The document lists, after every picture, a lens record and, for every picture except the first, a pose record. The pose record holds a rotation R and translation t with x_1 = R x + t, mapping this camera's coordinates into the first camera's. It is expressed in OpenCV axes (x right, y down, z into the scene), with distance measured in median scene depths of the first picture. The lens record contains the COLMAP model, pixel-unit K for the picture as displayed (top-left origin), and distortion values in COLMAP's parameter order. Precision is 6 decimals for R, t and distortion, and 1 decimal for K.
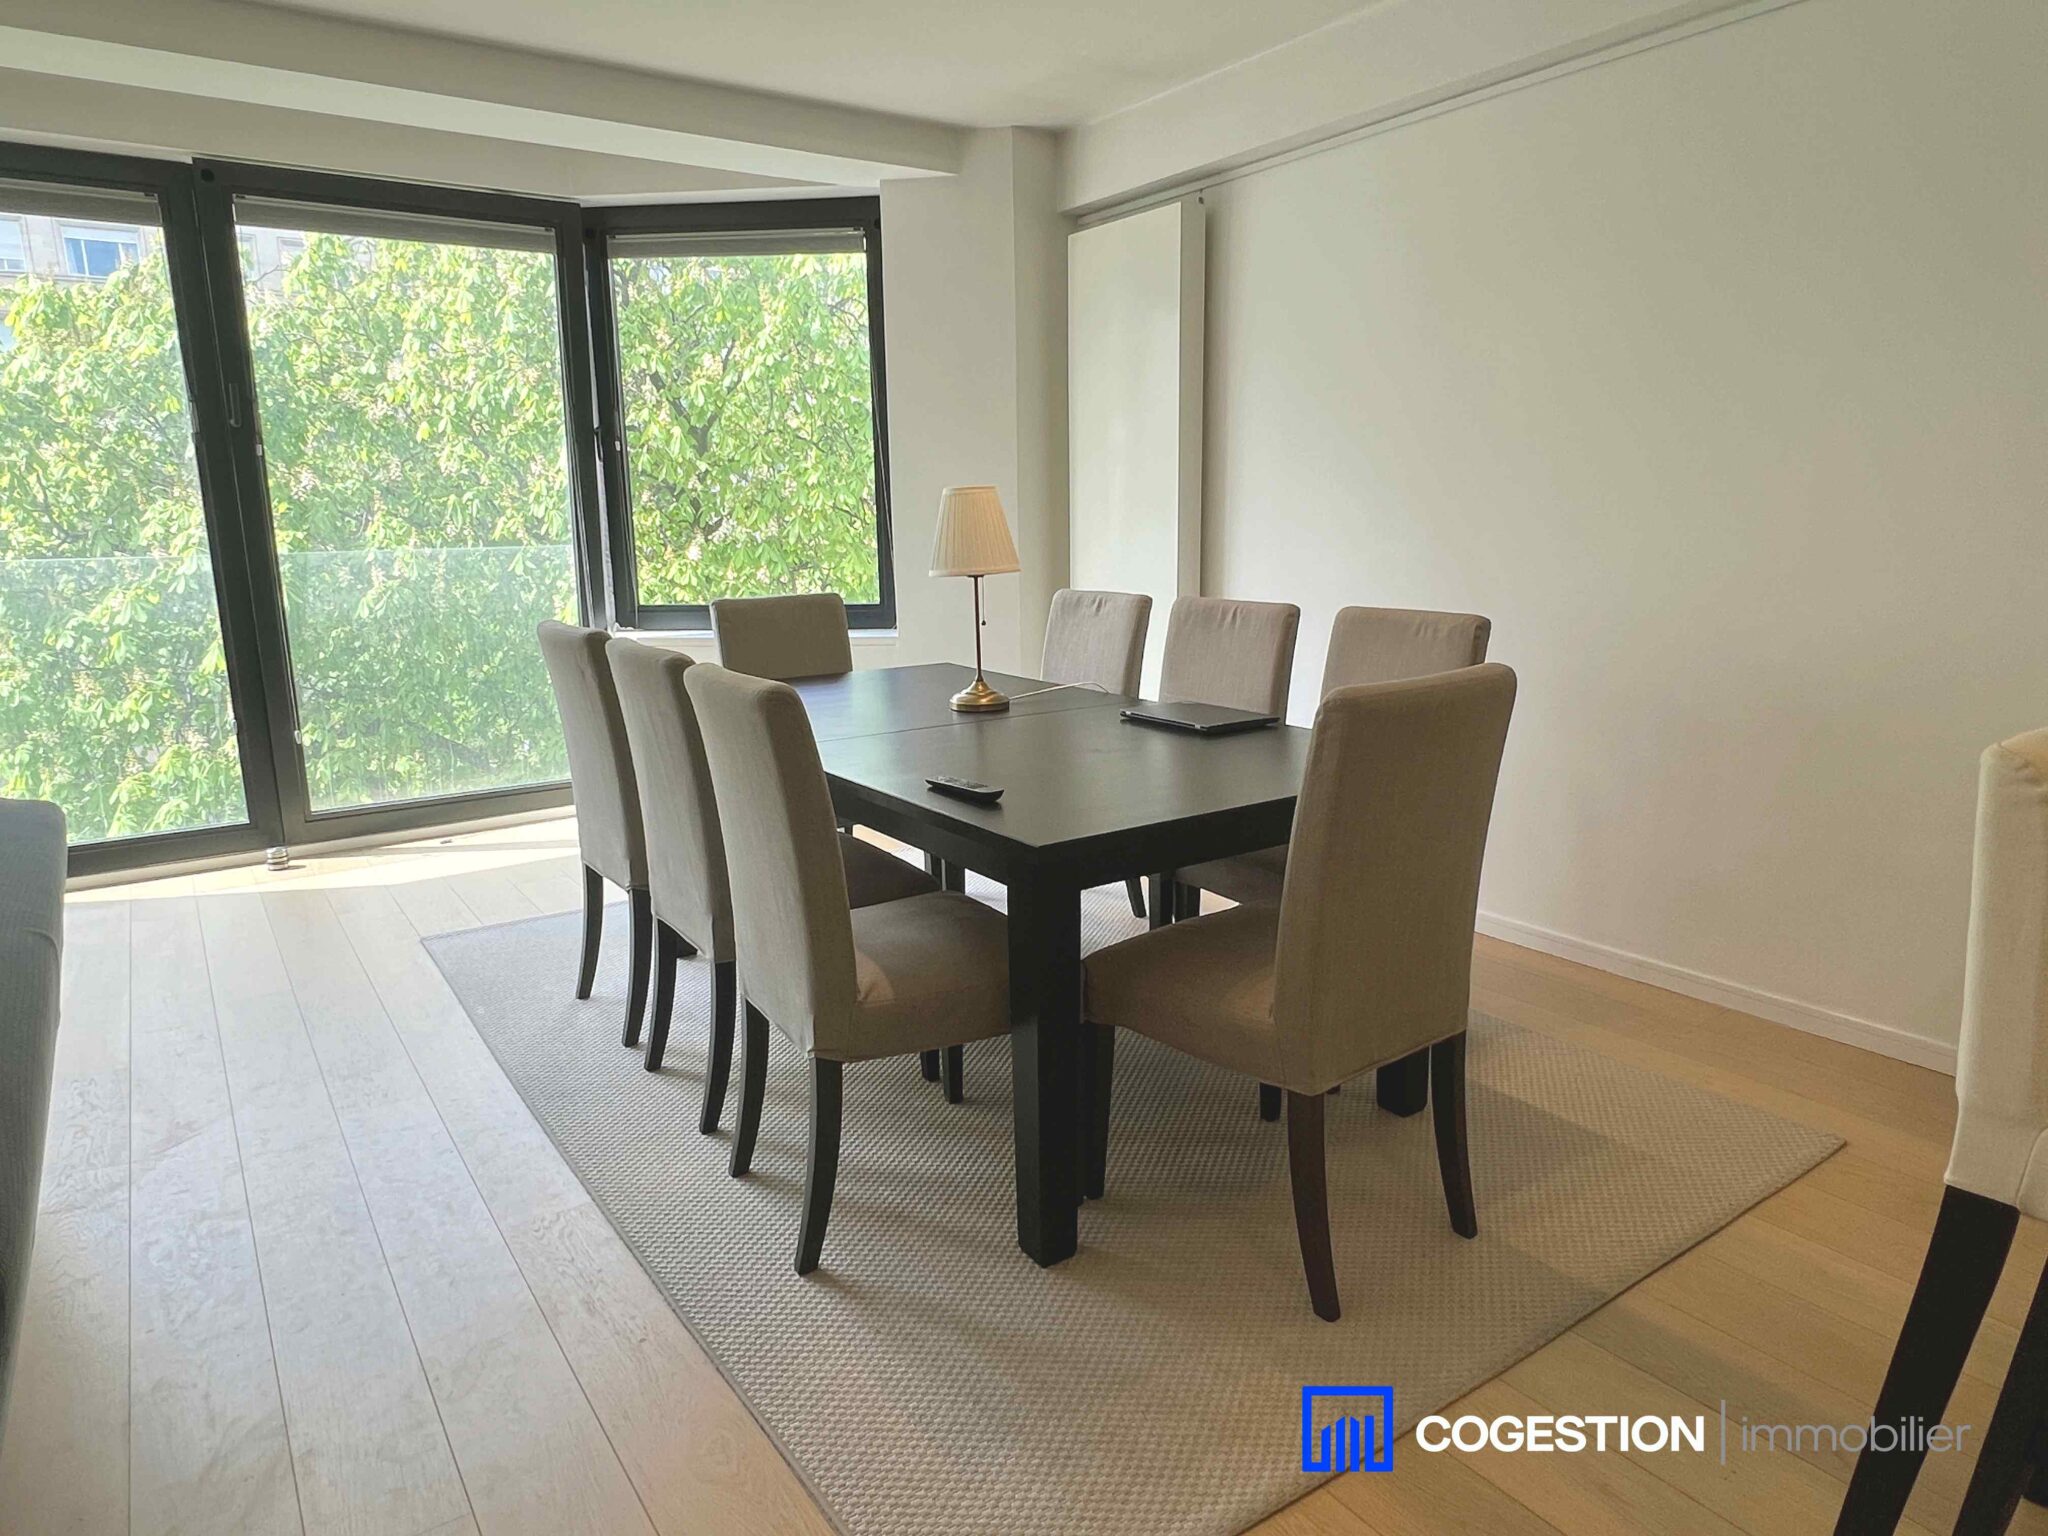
lens RADIAL K [[1243.7, 0, 1023.7], [0, 1243.7, 779.7], [0, 0, 1]] dist [-0.006426, 0.000517]
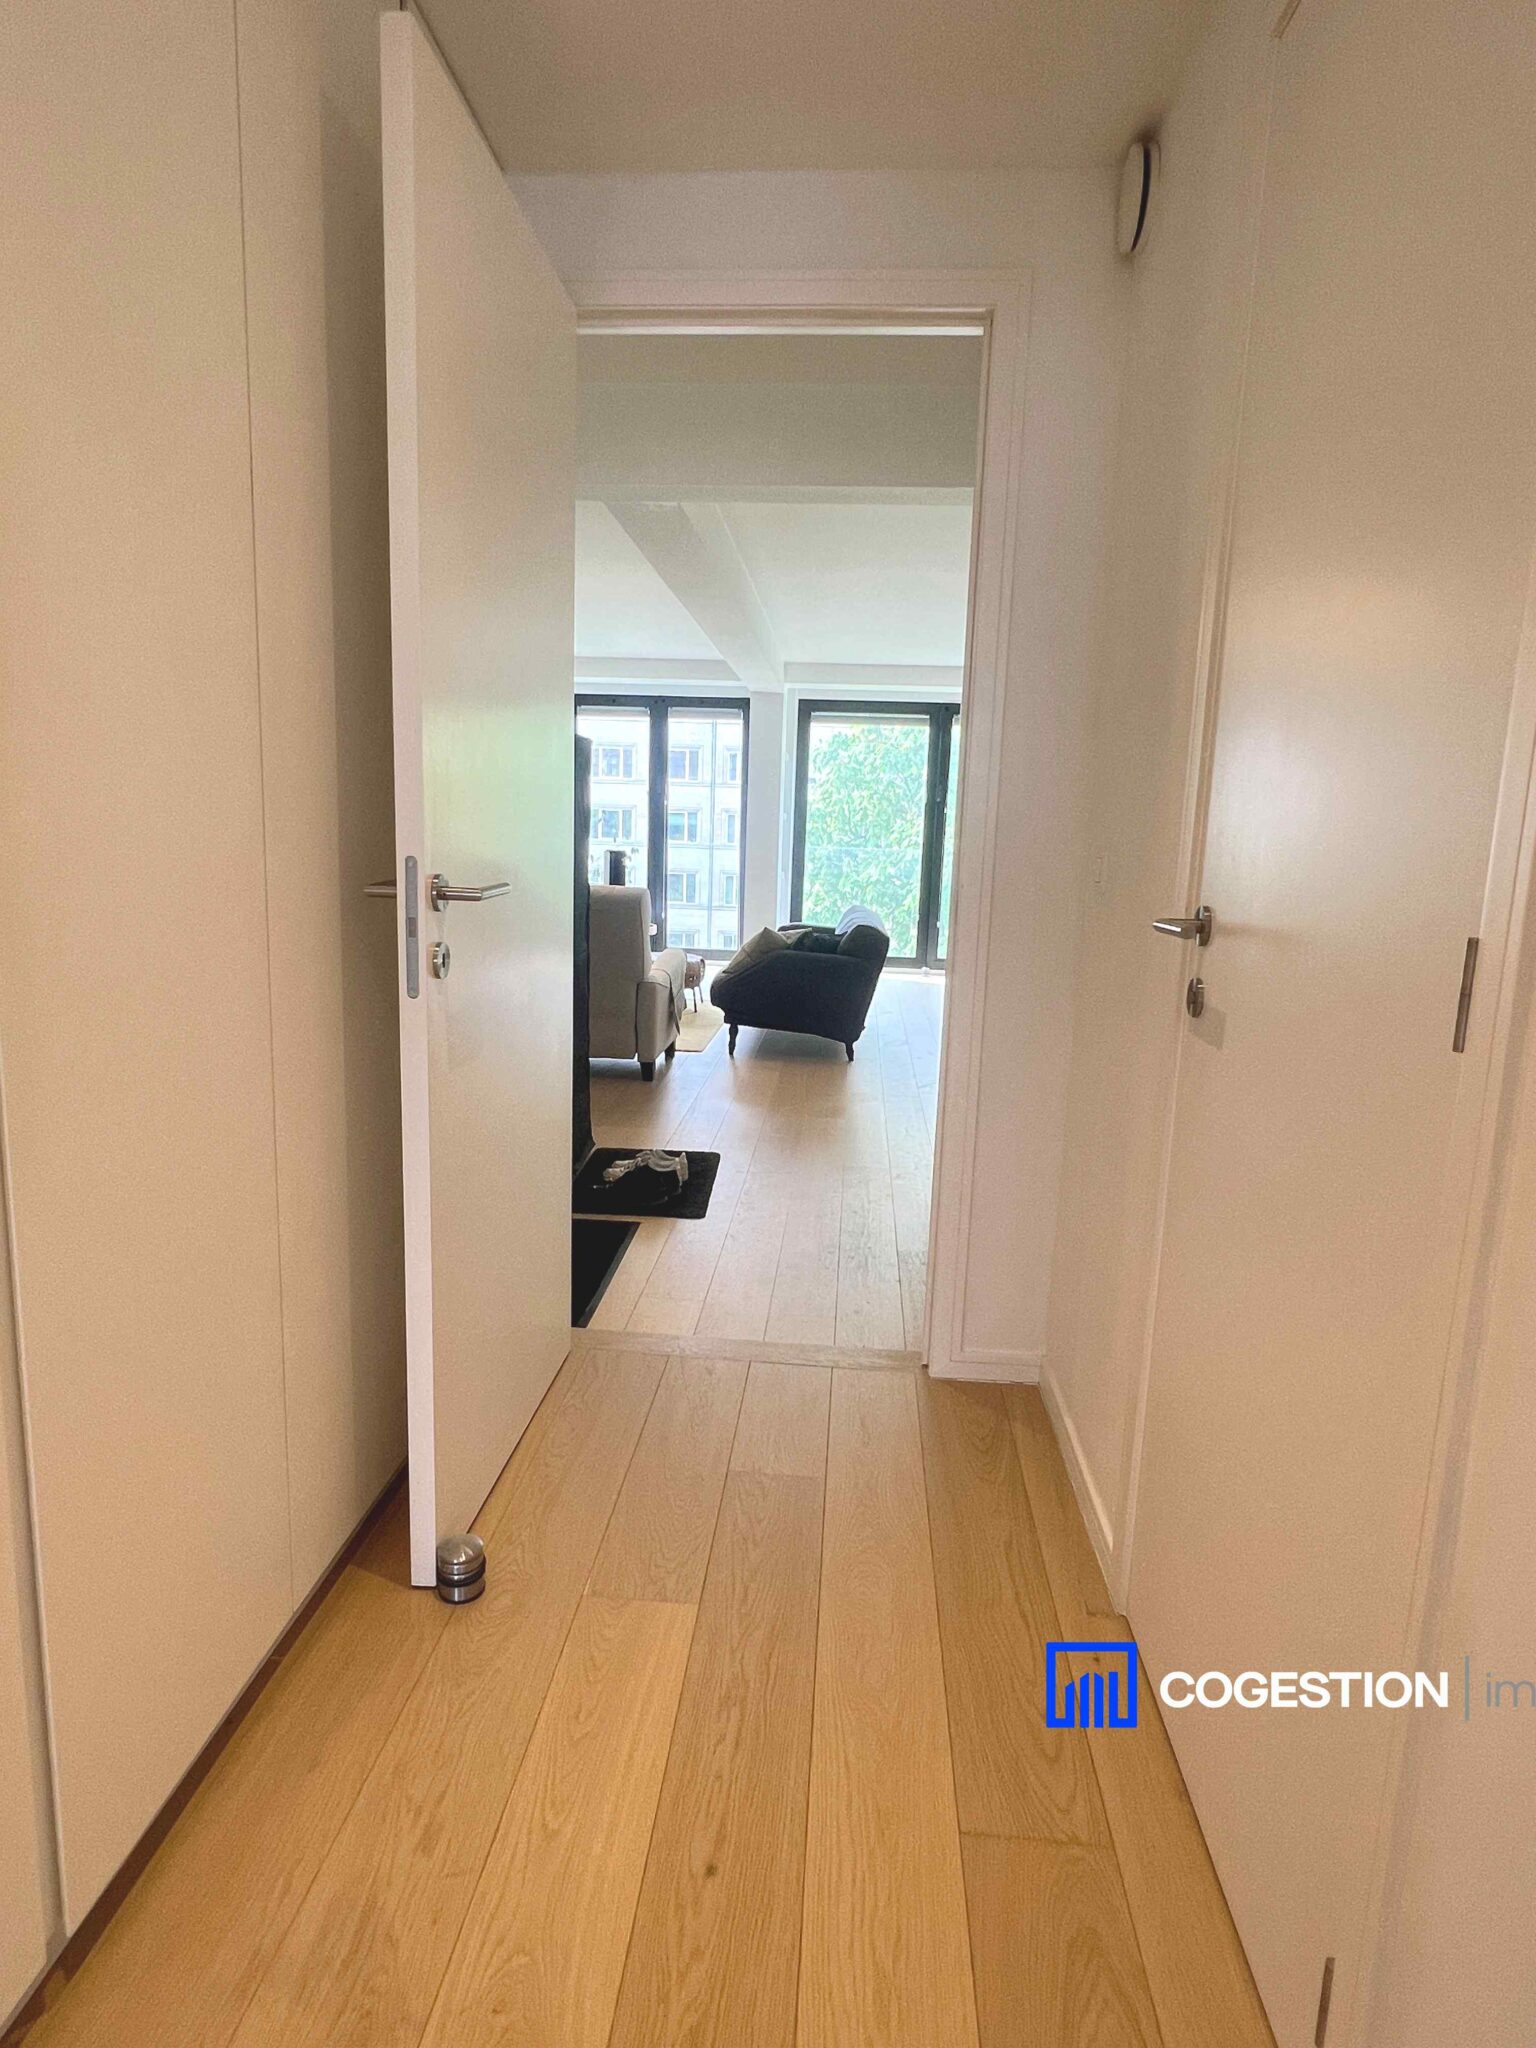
lens RADIAL K [[1160.2, 0, 779.8], [0, 1160.2, 1030.5], [0, 0, 1]] dist [-0.002764, -0.001032]
pose [[0.775102, 0.154227, -0.612725, 0.337946], [-0.180831, 0.983335, 0.018759, 0.102371], [0.605407, 0.096260, 0.790074, -0.545261]]
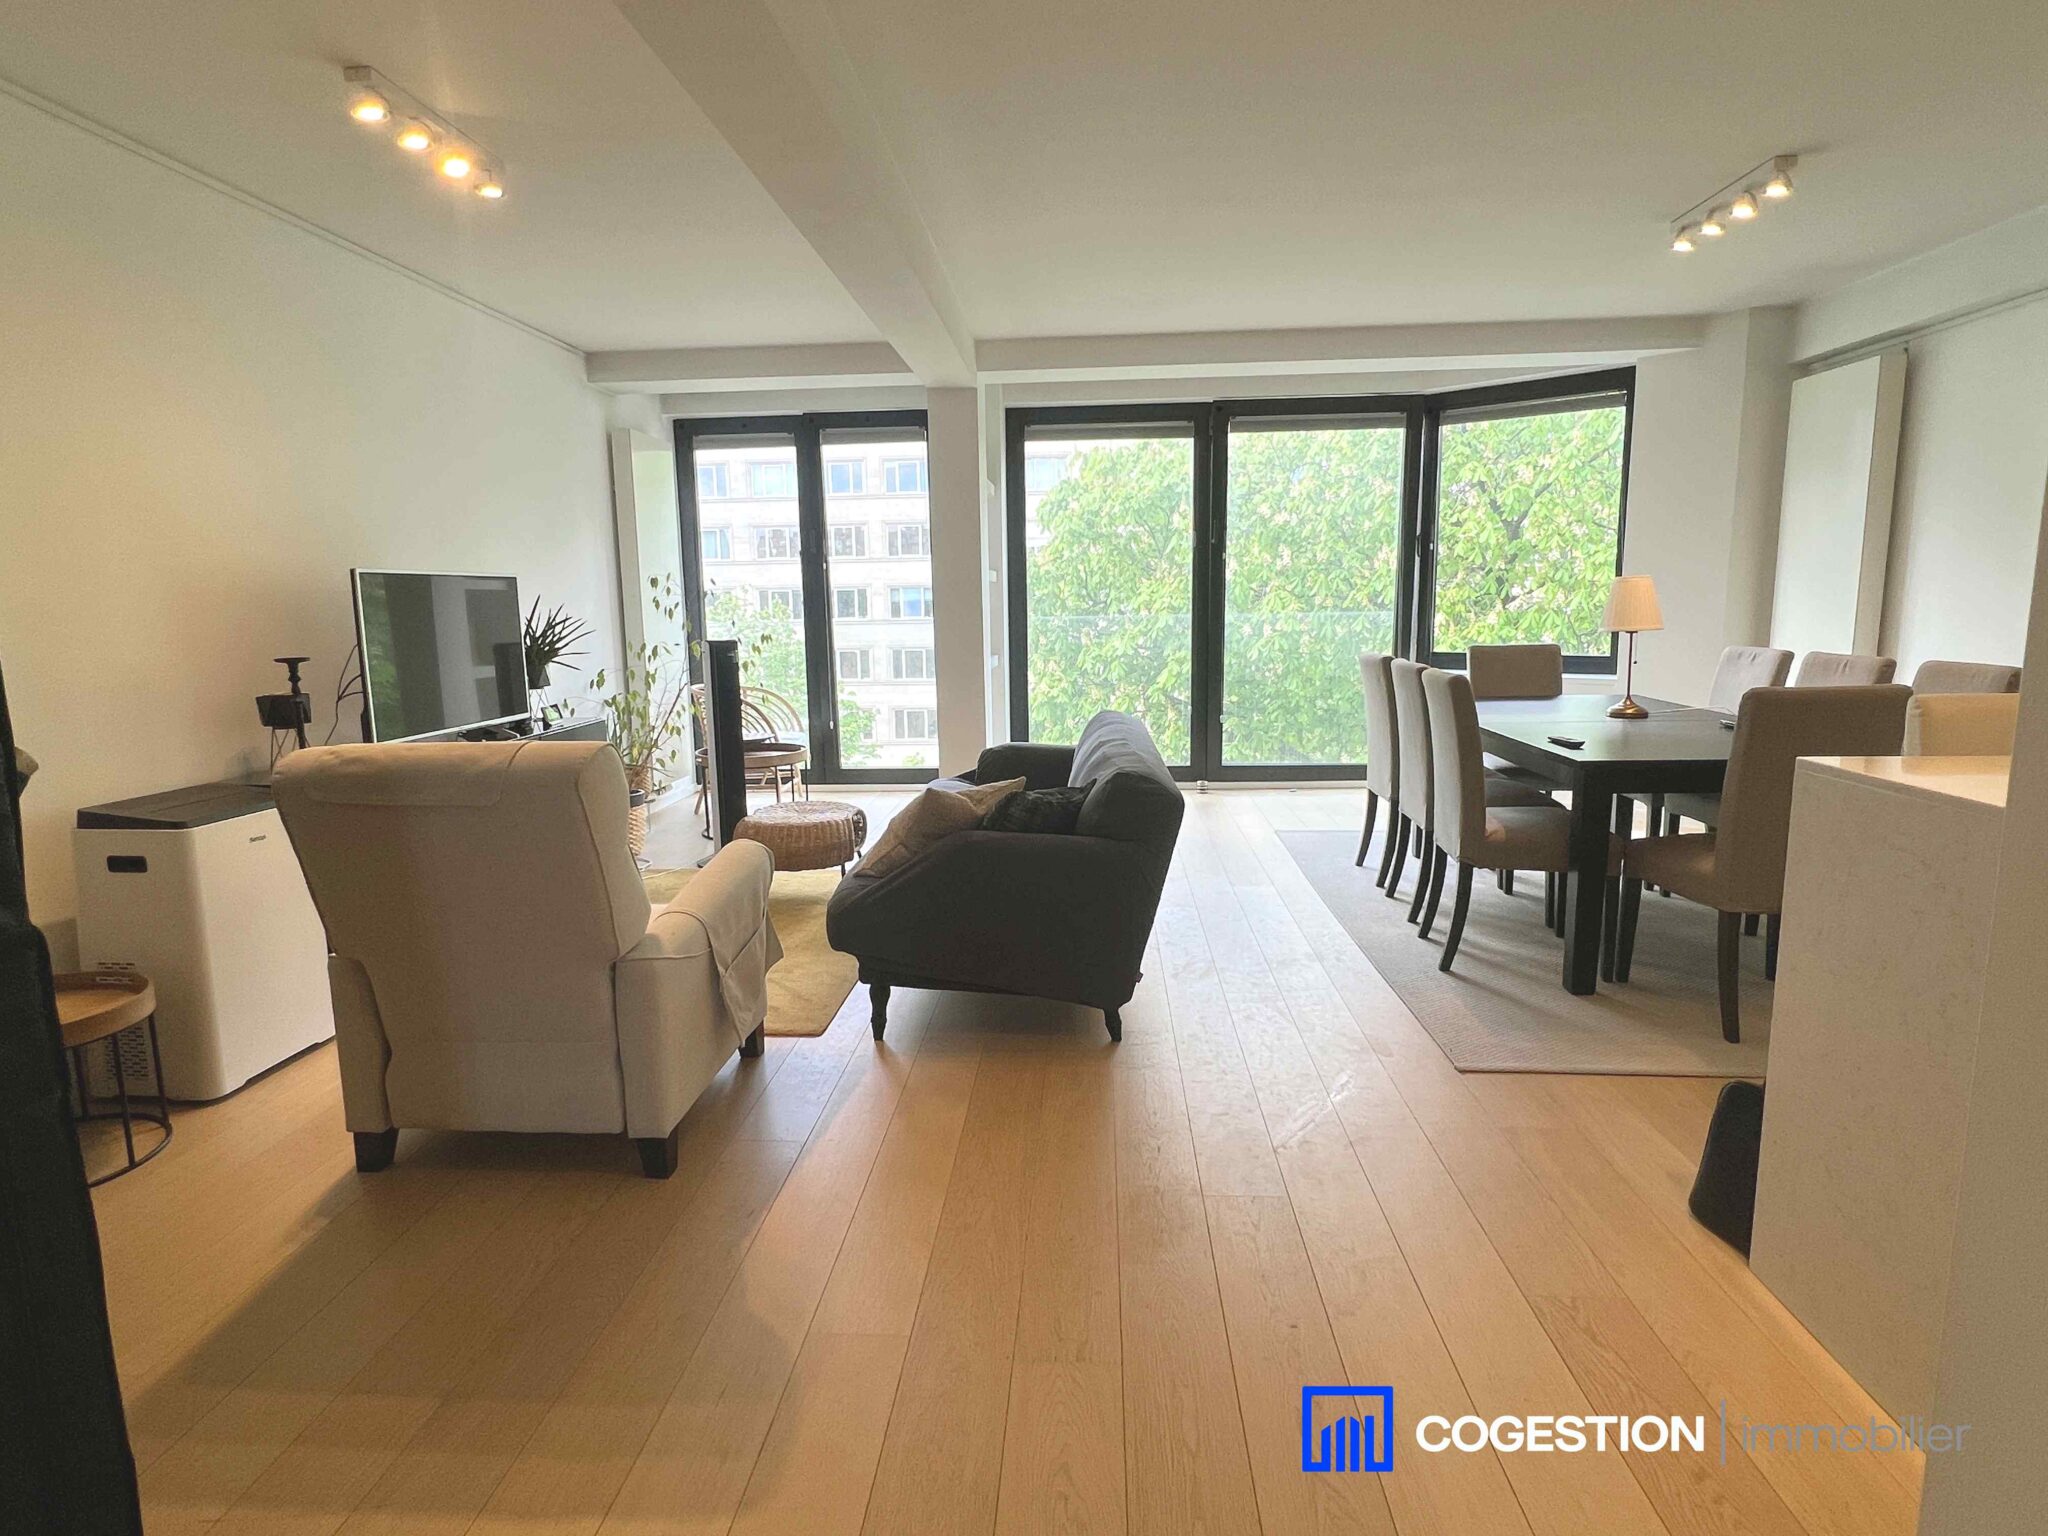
lens RADIAL K [[1109.8, 0, 1017.6], [0, 1109.8, 770.6], [0, 0, 1]] dist [-0.001833, -0.002866]
pose [[0.775363, 0.100943, -0.623396, 0.093789], [-0.128705, 0.991683, 0.000498, 0.041031], [0.618261, 0.079848, 0.781907, -0.212510]]
